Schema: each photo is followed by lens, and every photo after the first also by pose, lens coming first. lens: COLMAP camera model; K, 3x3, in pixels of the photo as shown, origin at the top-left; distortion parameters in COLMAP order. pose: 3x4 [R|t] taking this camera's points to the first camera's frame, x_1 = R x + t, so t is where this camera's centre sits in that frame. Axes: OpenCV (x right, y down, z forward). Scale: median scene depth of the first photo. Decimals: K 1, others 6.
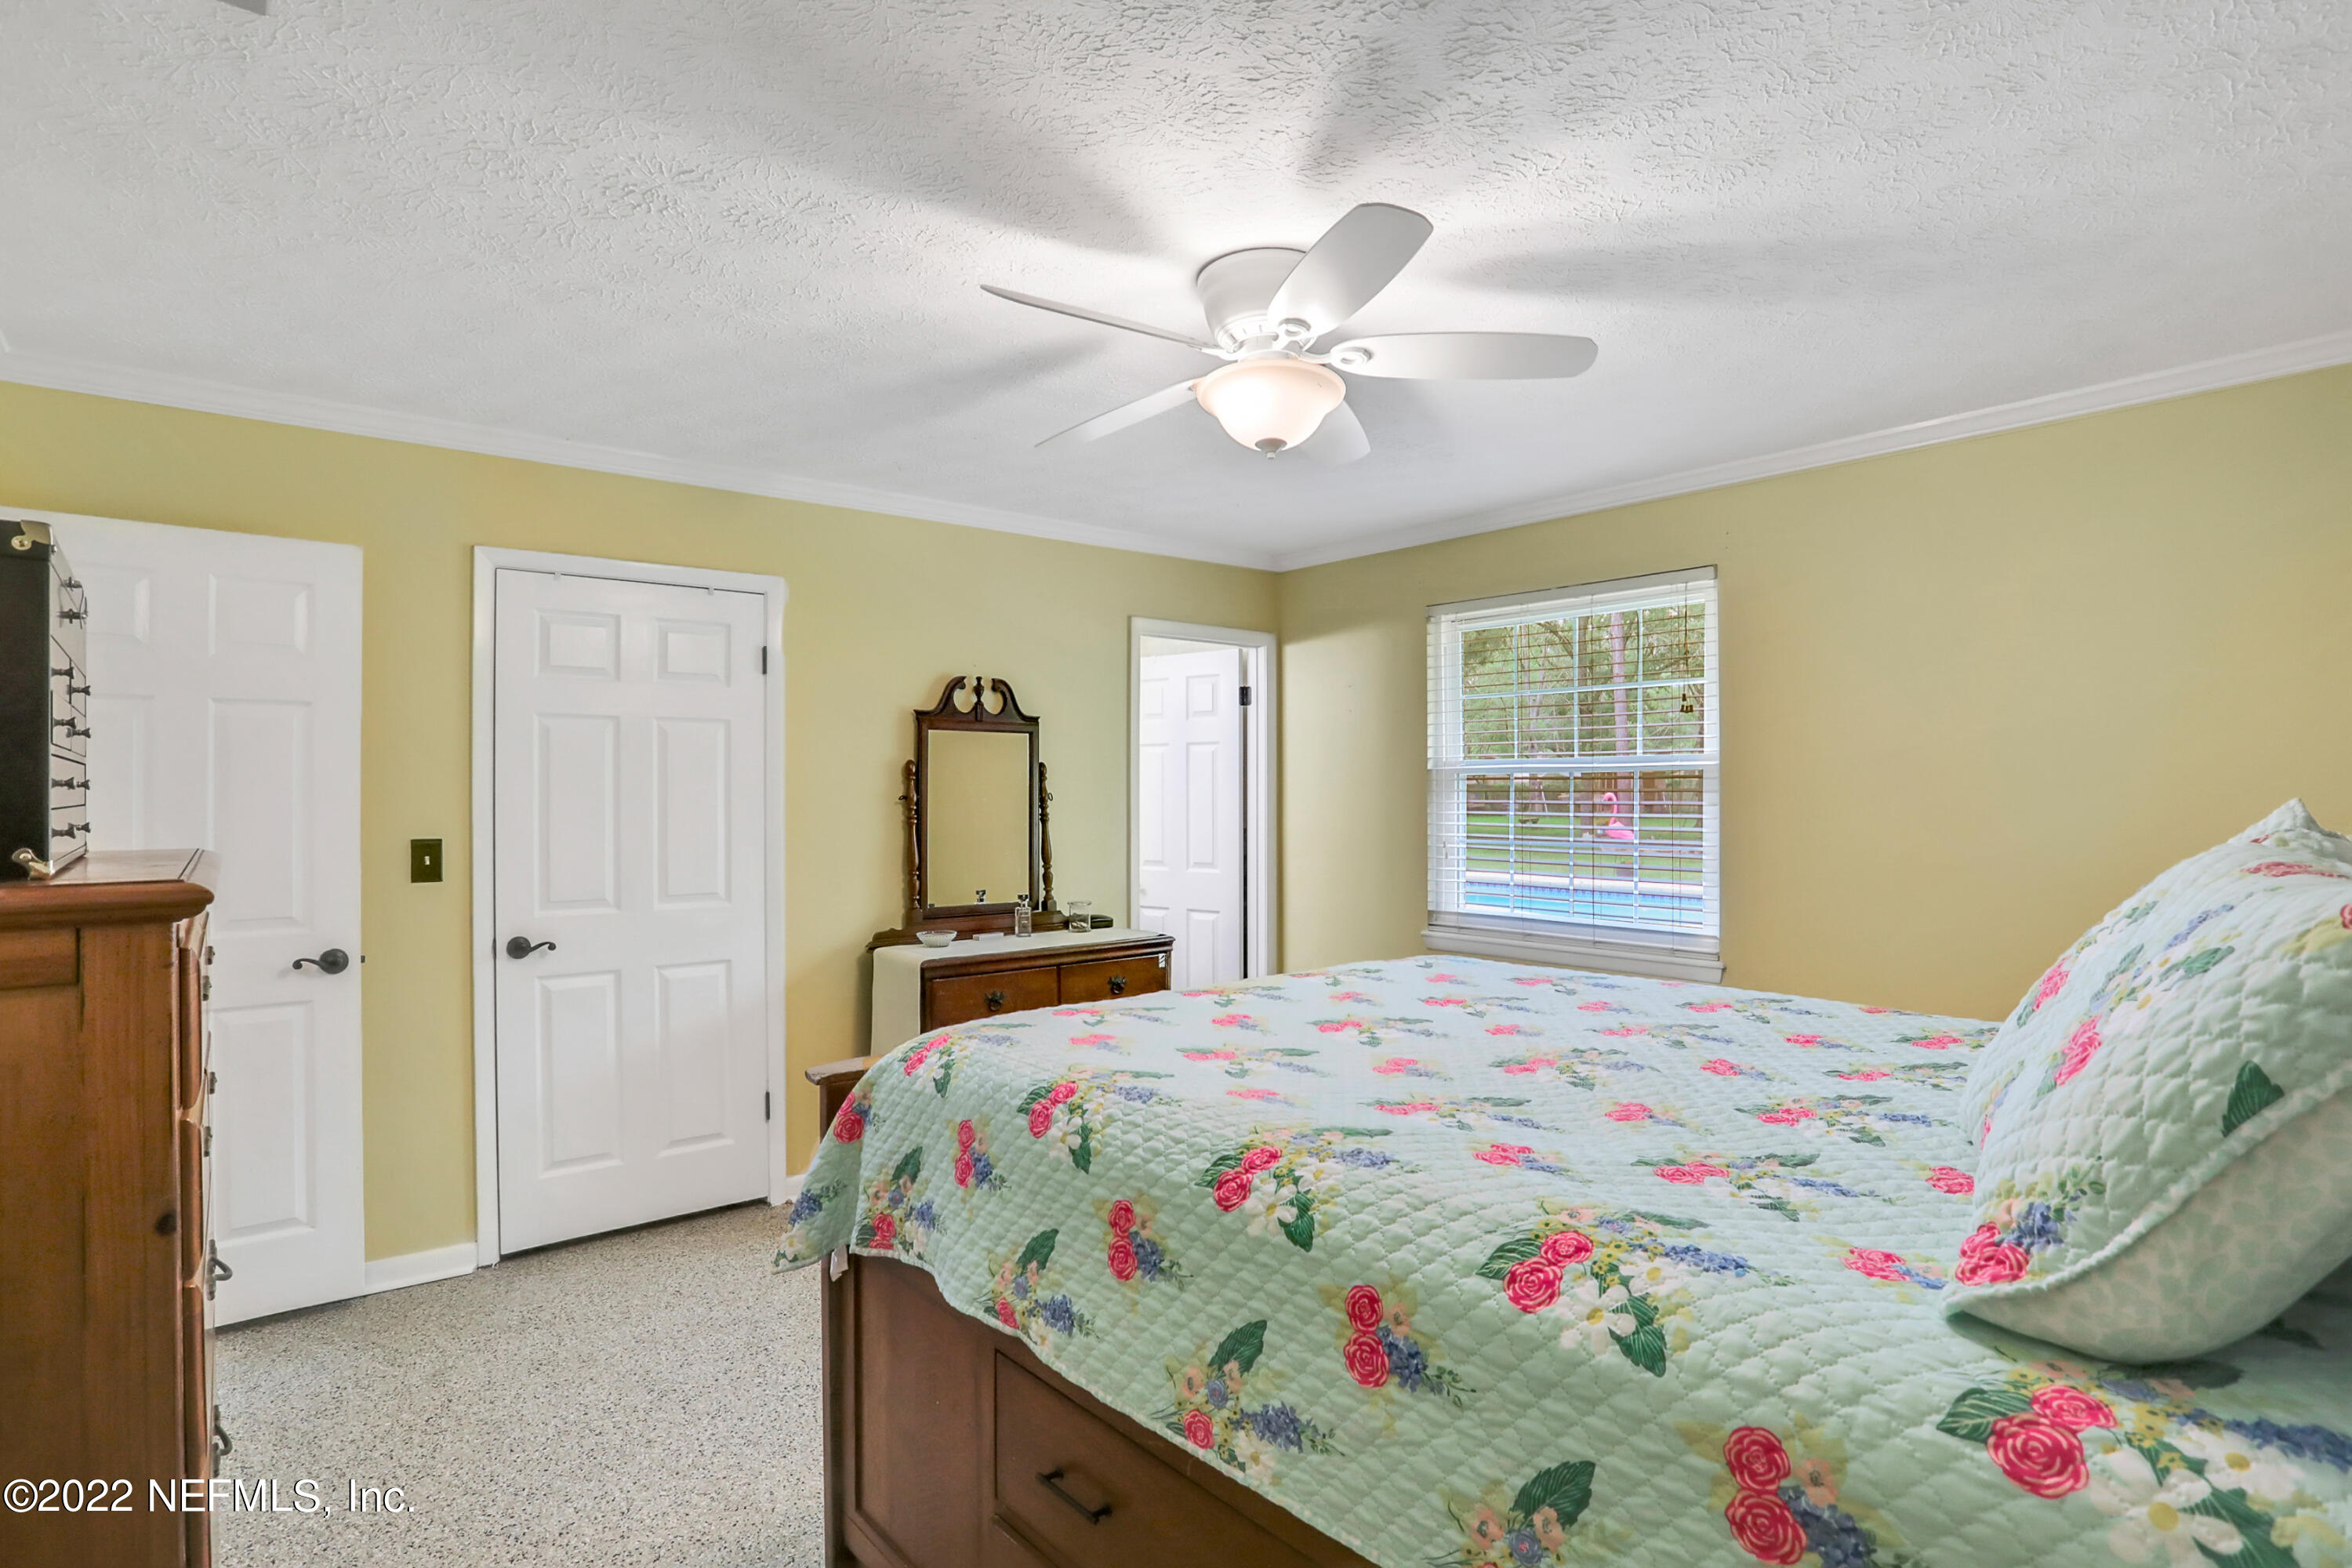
lens RADIAL K [[1217.1, 0, 1178.1], [0, 1217.1, 792.8], [0, 0, 1]] dist [0.000205, 0.000071]
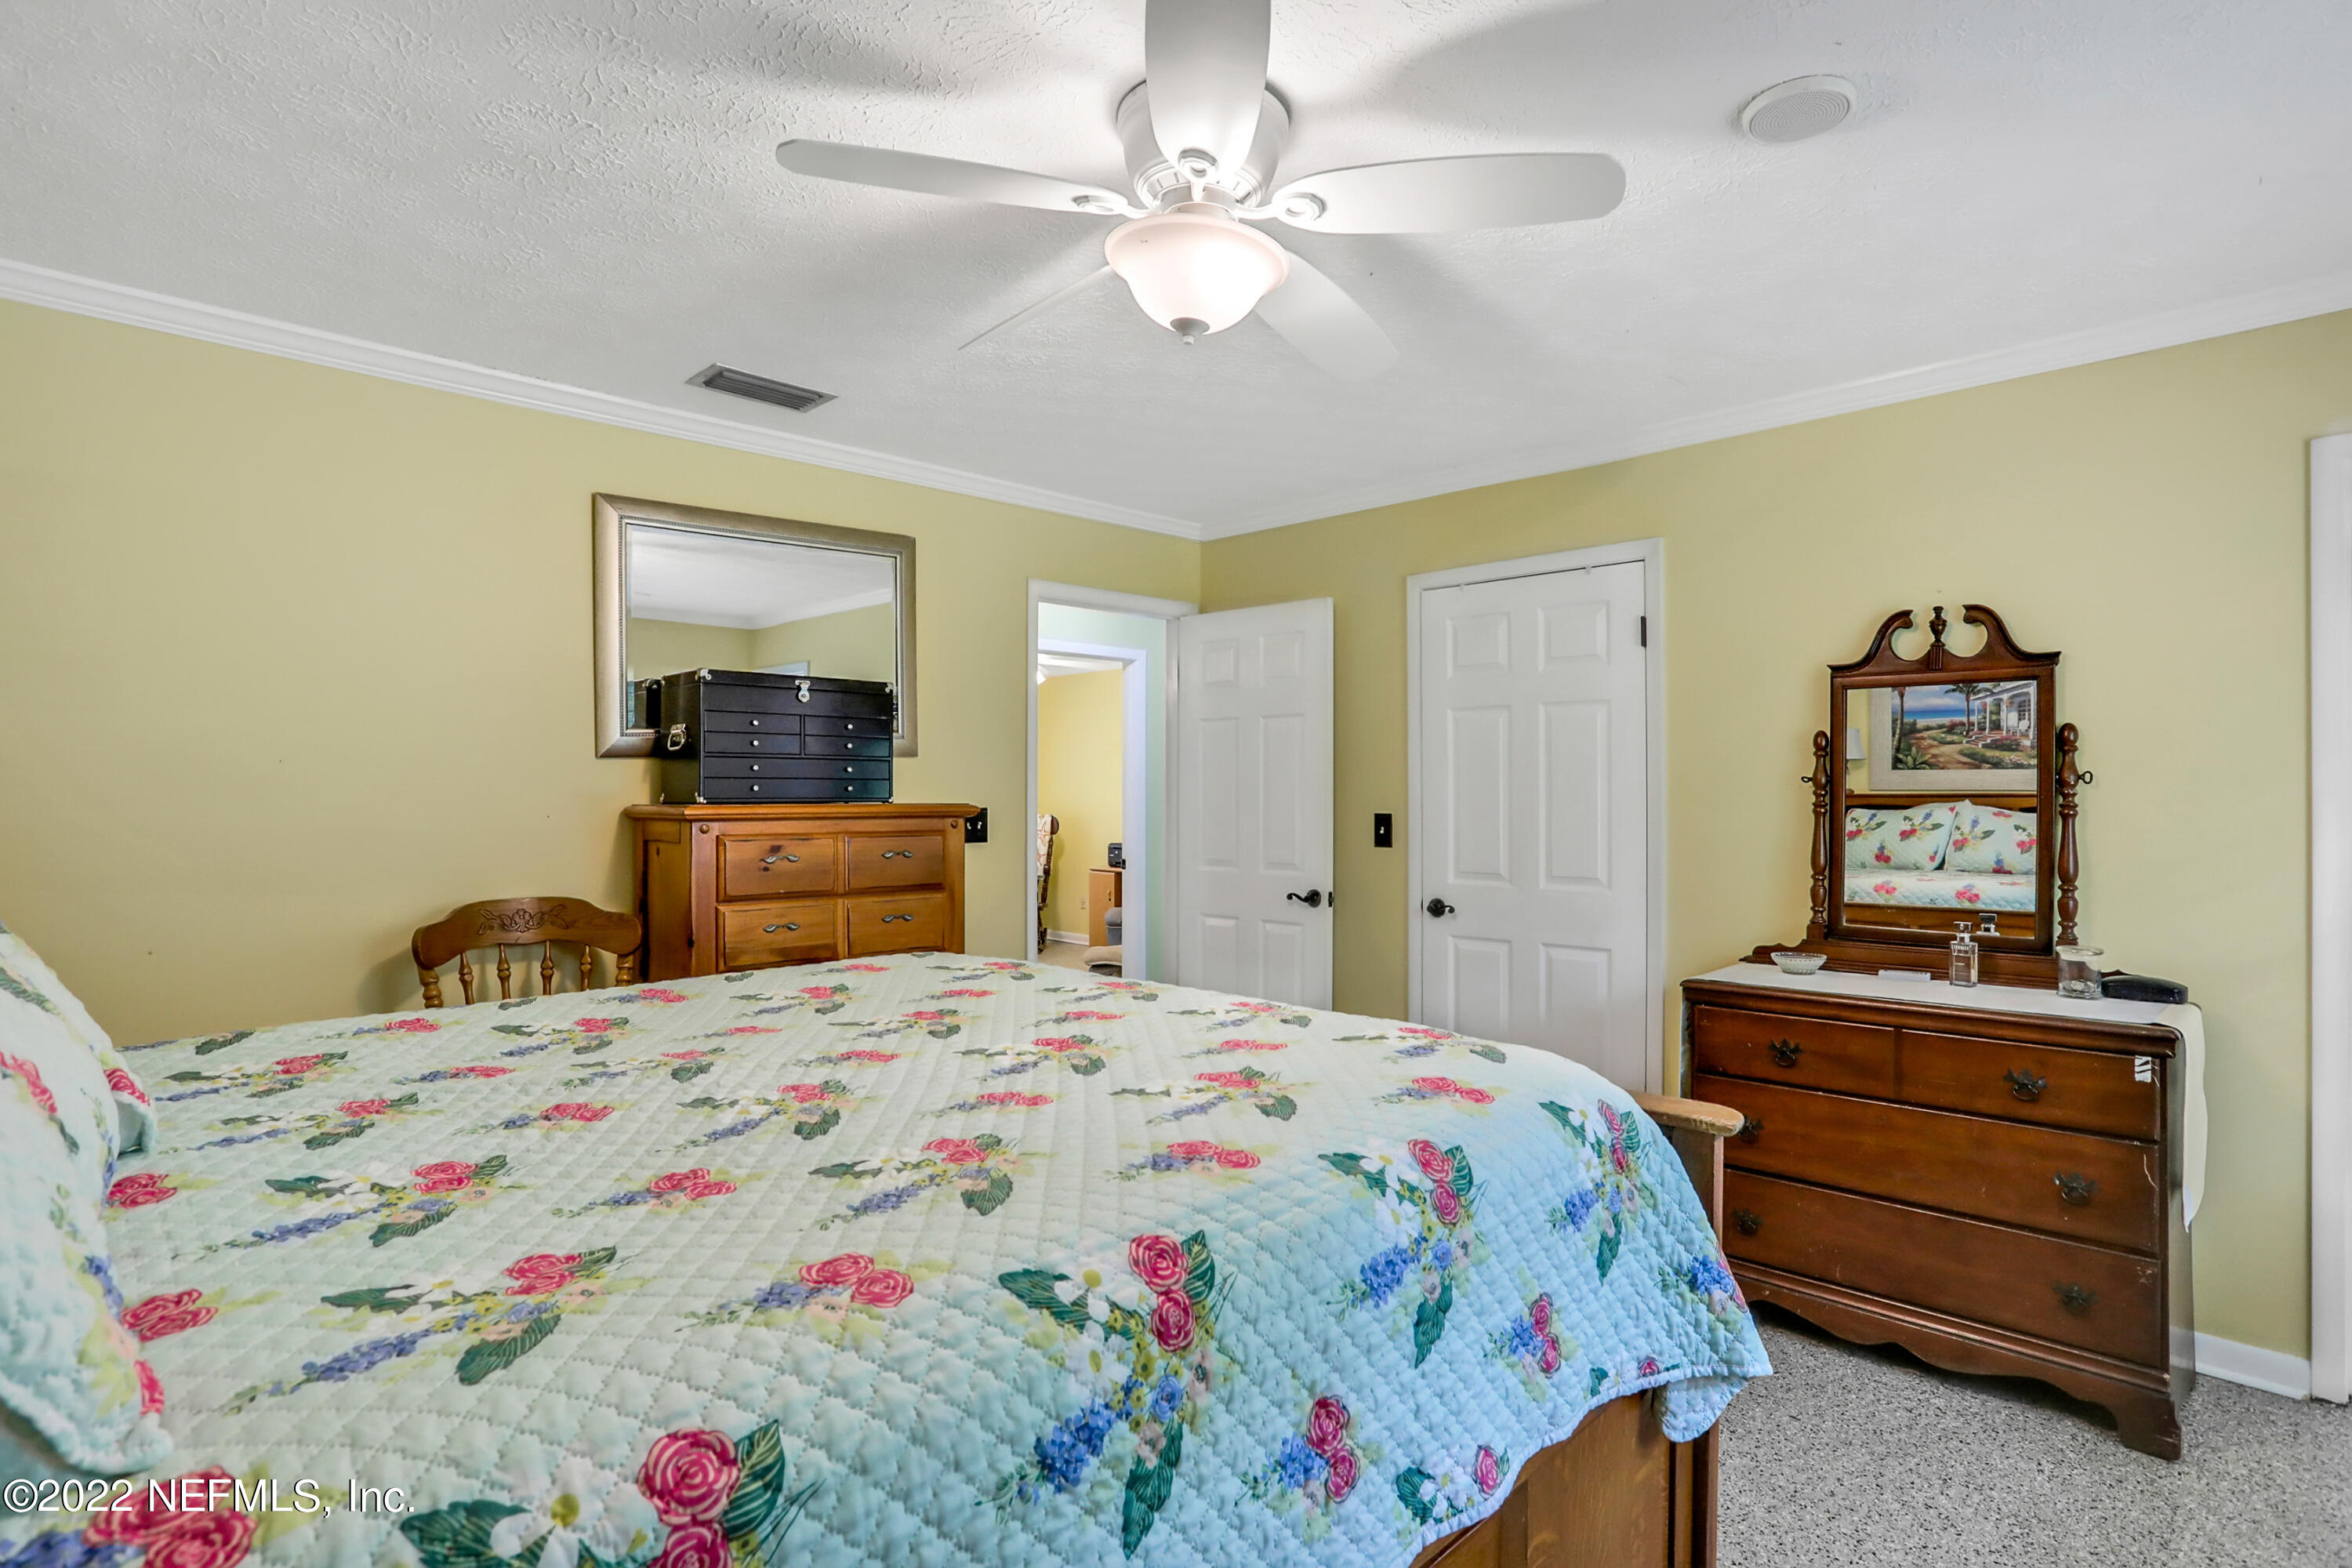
lens RADIAL K [[1171.3, 0, 1178.0], [0, 1171.3, 786.3], [0, 0, 1]] dist [0.000530, 0.000063]
pose [[0.143796, 0.001948, -0.989605, 0.446758], [0.003039, 0.999992, 0.002410, 0.004916], [0.989603, -0.003354, 0.143789, 0.479073]]
